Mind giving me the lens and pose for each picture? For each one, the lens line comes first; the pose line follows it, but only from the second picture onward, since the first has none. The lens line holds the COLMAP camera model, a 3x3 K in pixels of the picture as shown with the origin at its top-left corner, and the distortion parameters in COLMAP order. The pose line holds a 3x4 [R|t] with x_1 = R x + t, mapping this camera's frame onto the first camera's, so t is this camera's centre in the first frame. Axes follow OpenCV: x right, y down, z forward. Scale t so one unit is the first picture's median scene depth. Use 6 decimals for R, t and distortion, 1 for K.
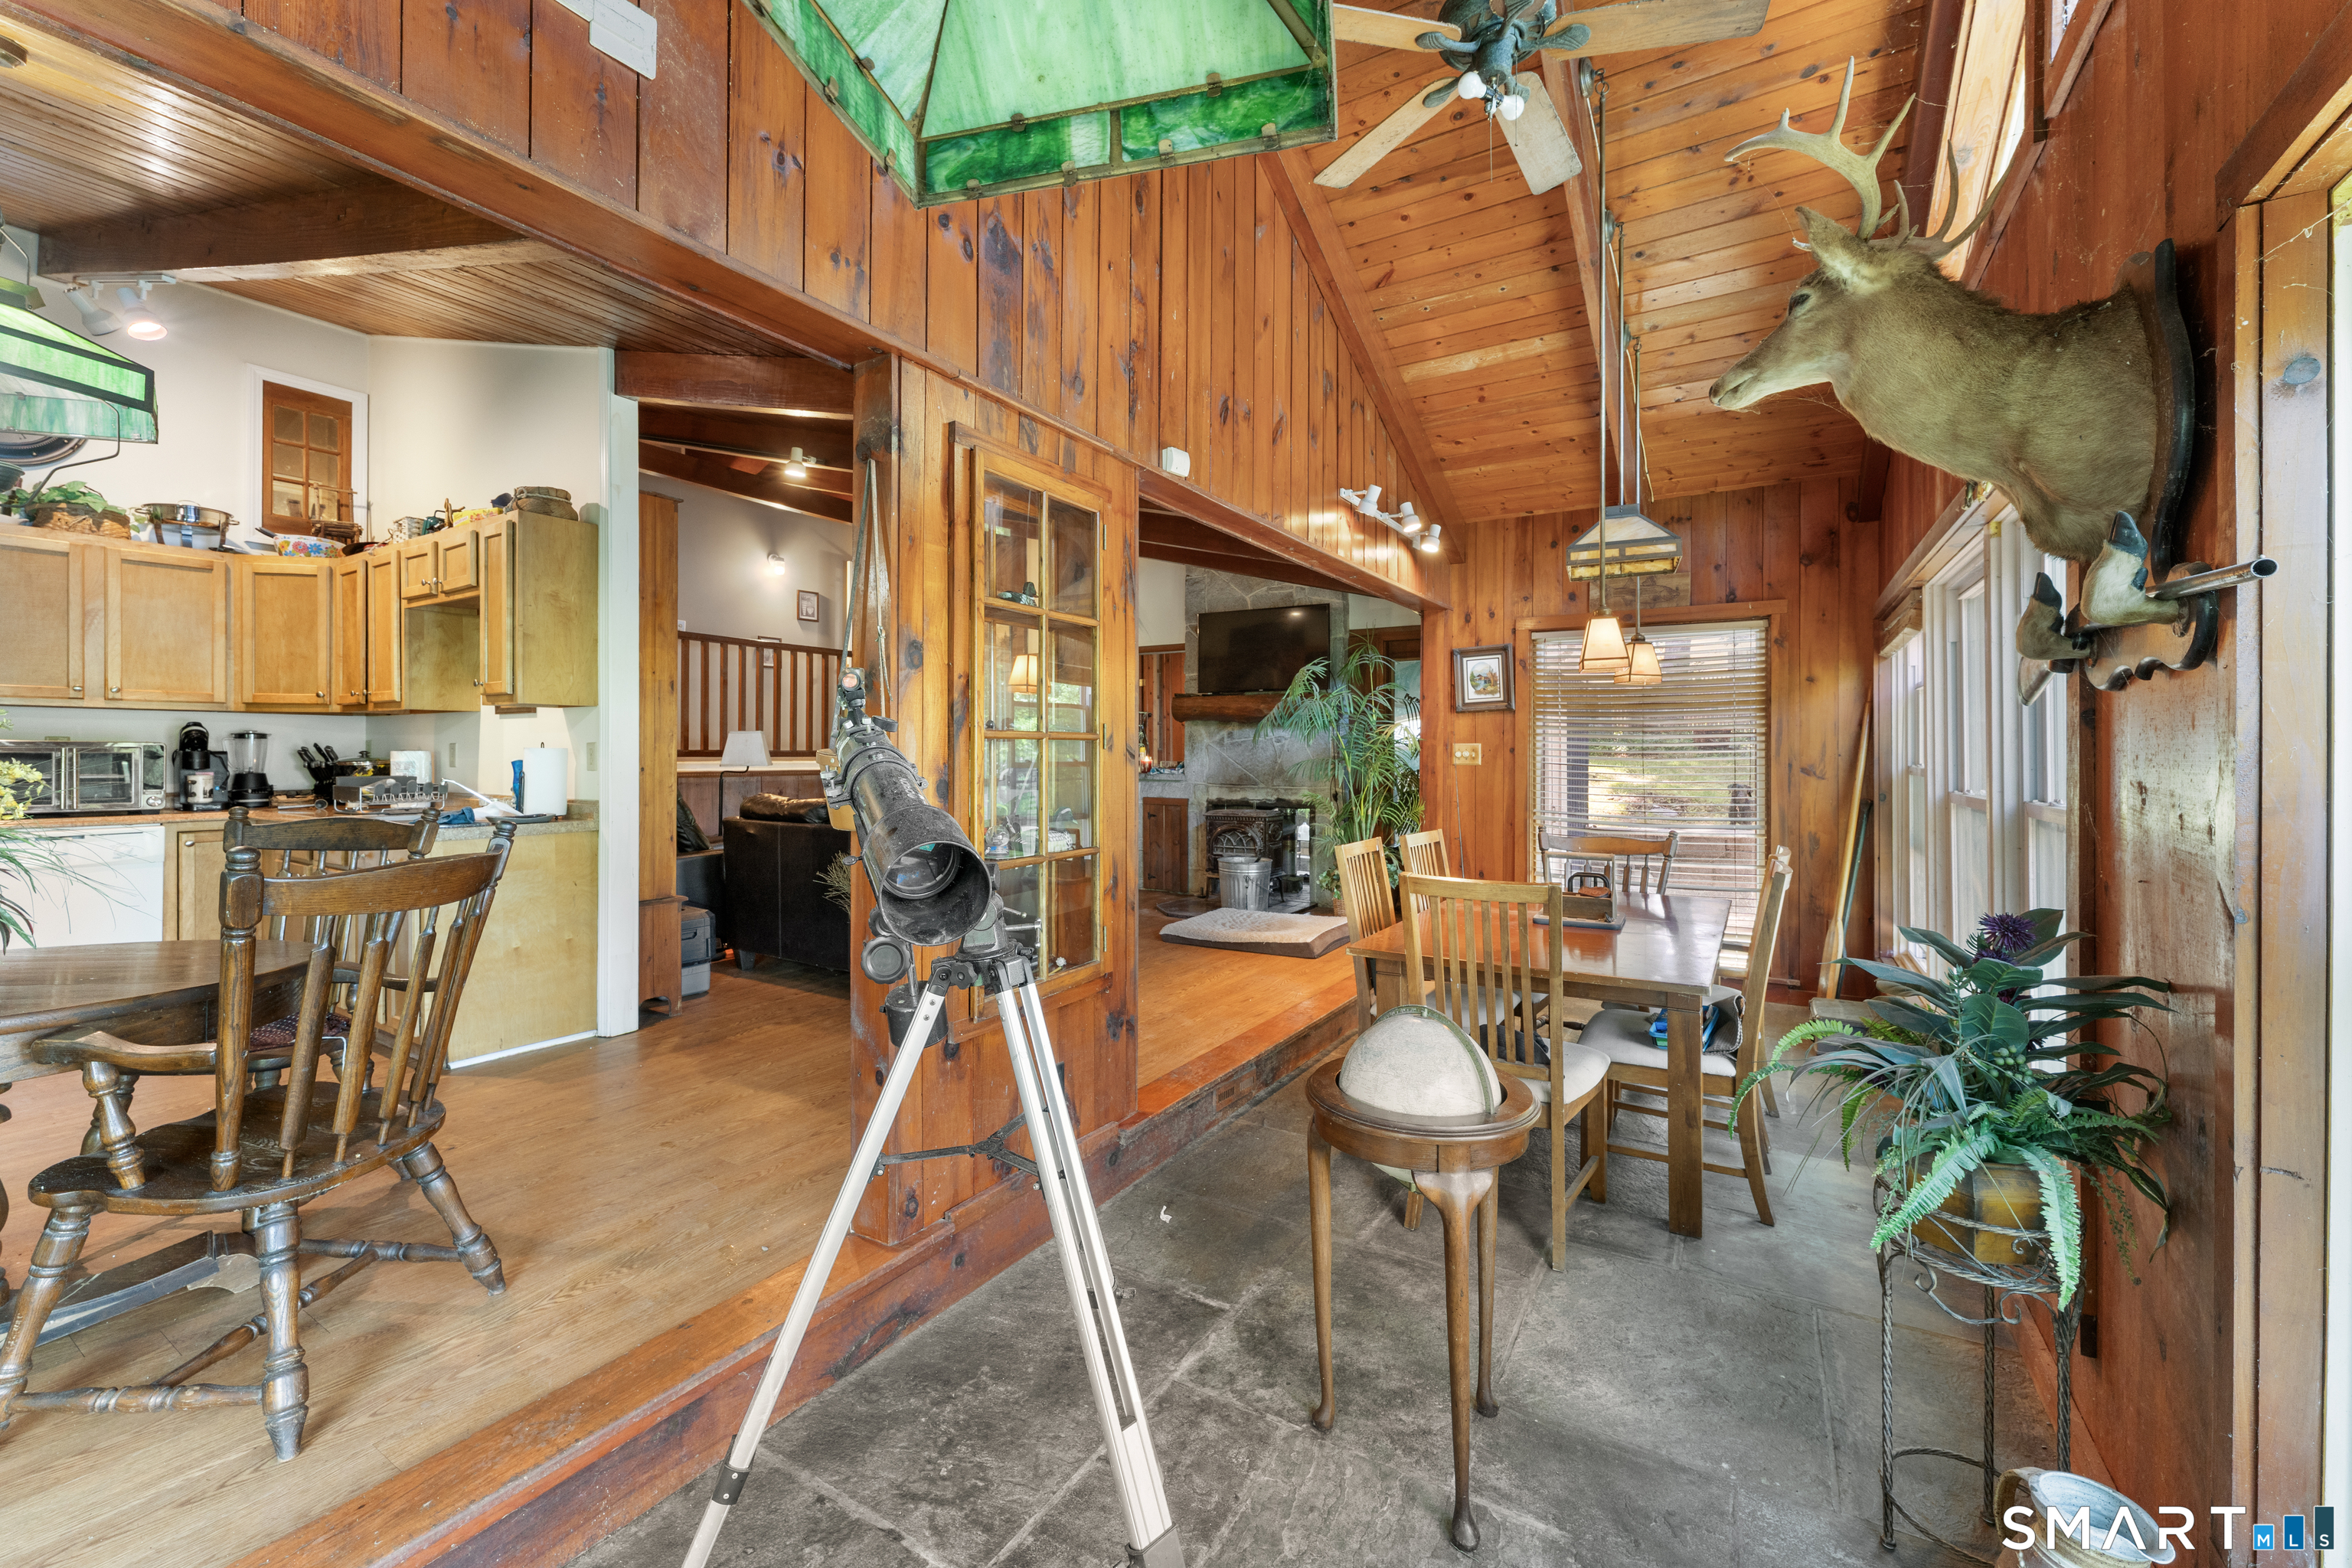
lens RADIAL K [[948.1, 0, 1162.2], [0, 948.1, 749.5], [0, 0, 1]] dist [0.004052, -0.000828]
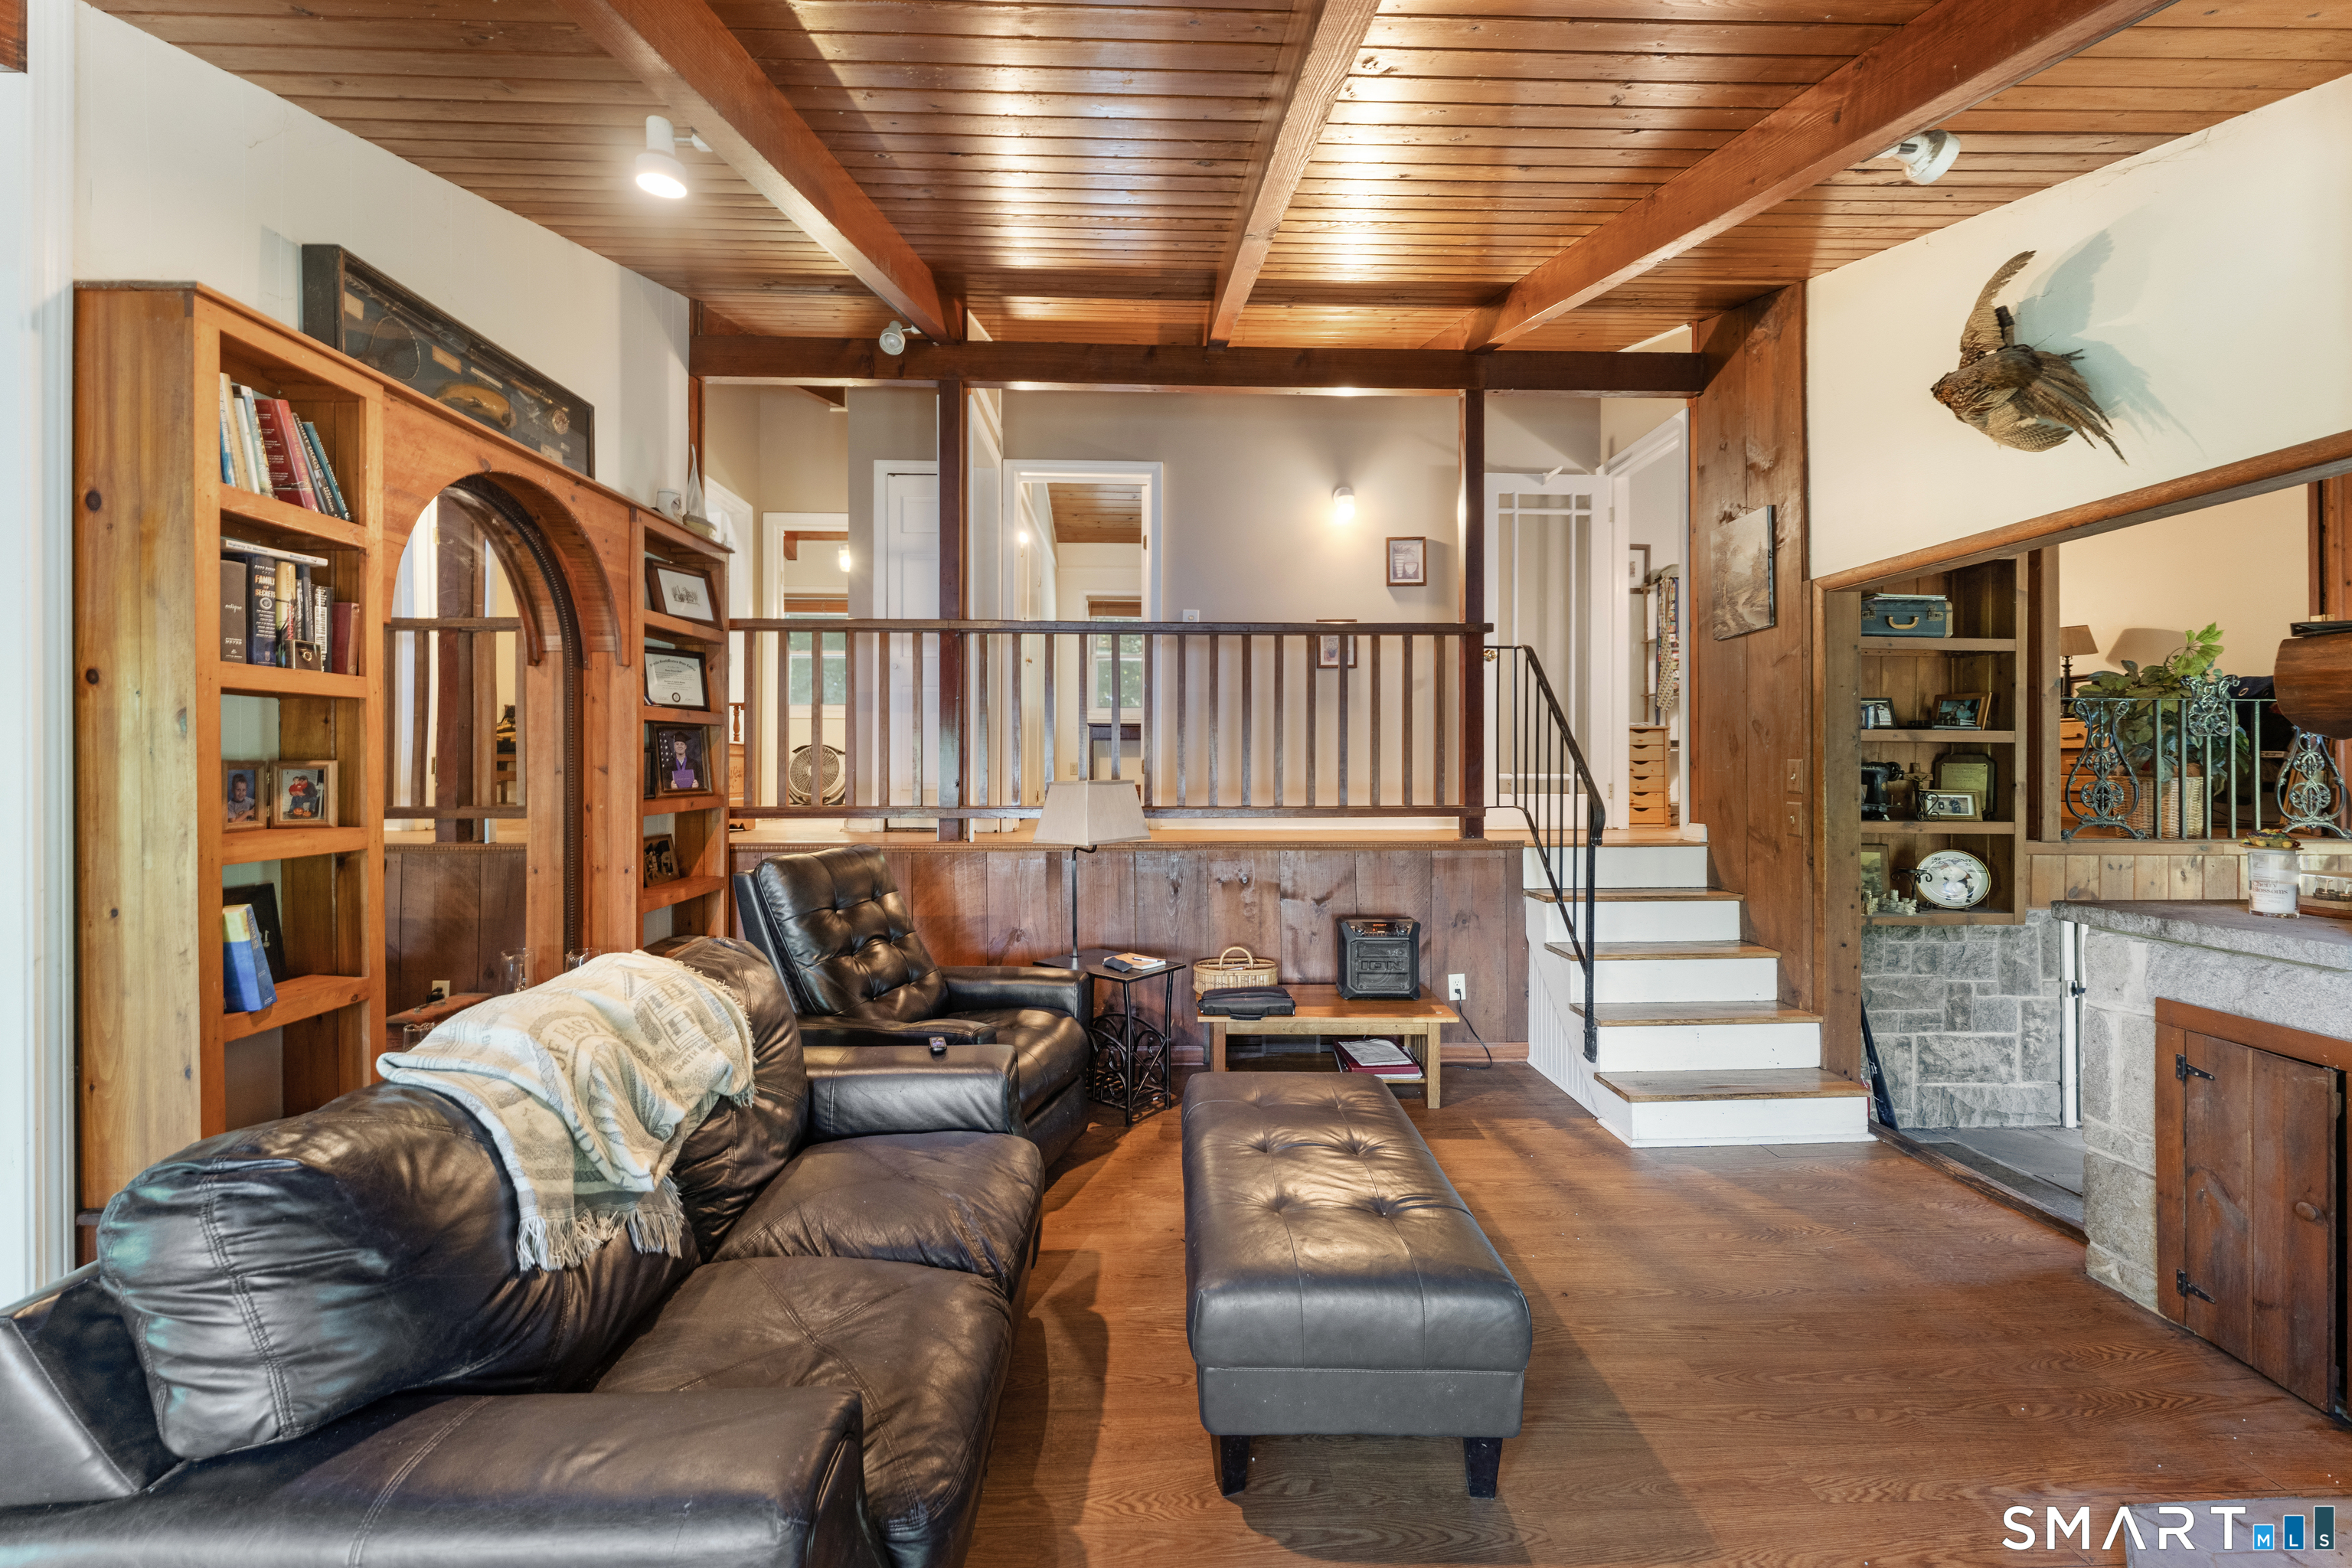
lens RADIAL K [[948.1, 0, 1197.9], [0, 948.1, 761.1], [0, 0, 1]] dist [0.004052, -0.000828]
pose [[0.575257, -0.004250, -0.817962, 0.051092], [0.003598, 0.999990, -0.002666, -0.022648], [0.817965, -0.001409, 0.575267, 0.609636]]
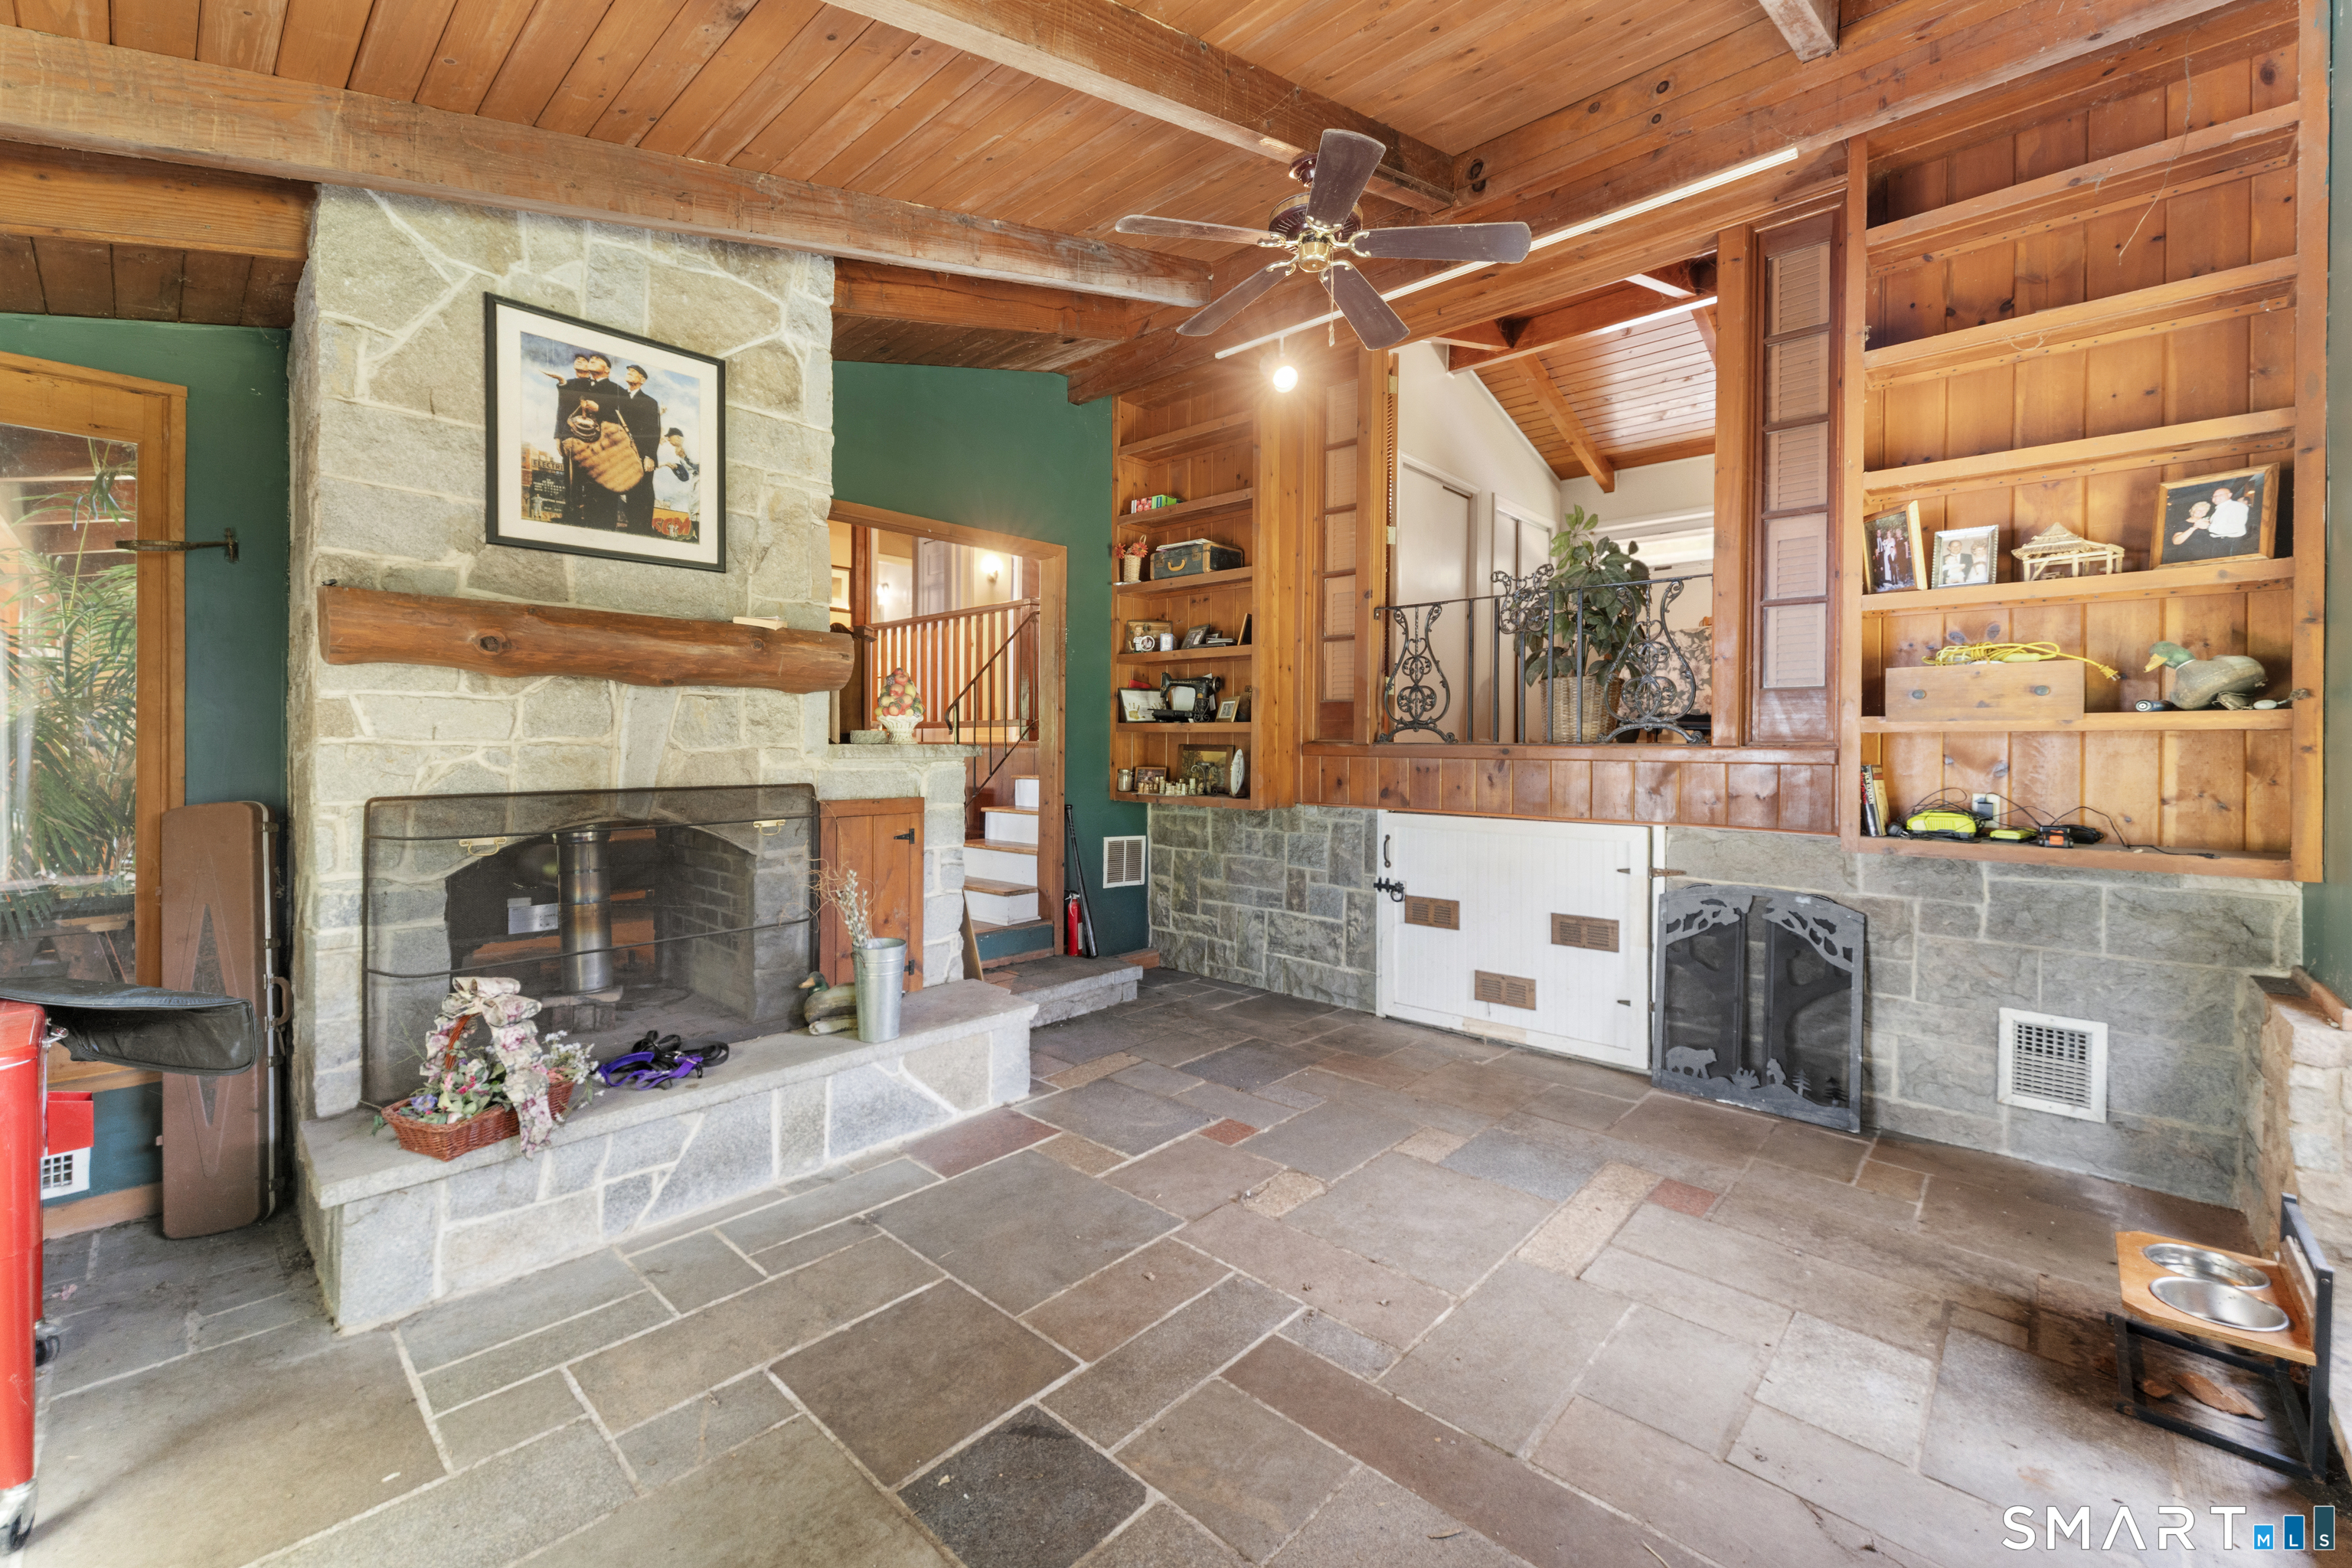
lens RADIAL K [[948.1, 0, 1185.3], [0, 948.1, 751.3], [0, 0, 1]] dist [0.004052, -0.000828]
pose [[-0.168500, 0.000177, -0.985702, 0.494183], [-0.003821, 0.999992, 0.000833, 0.030351], [0.985694, 0.003906, -0.168498, 1.344297]]
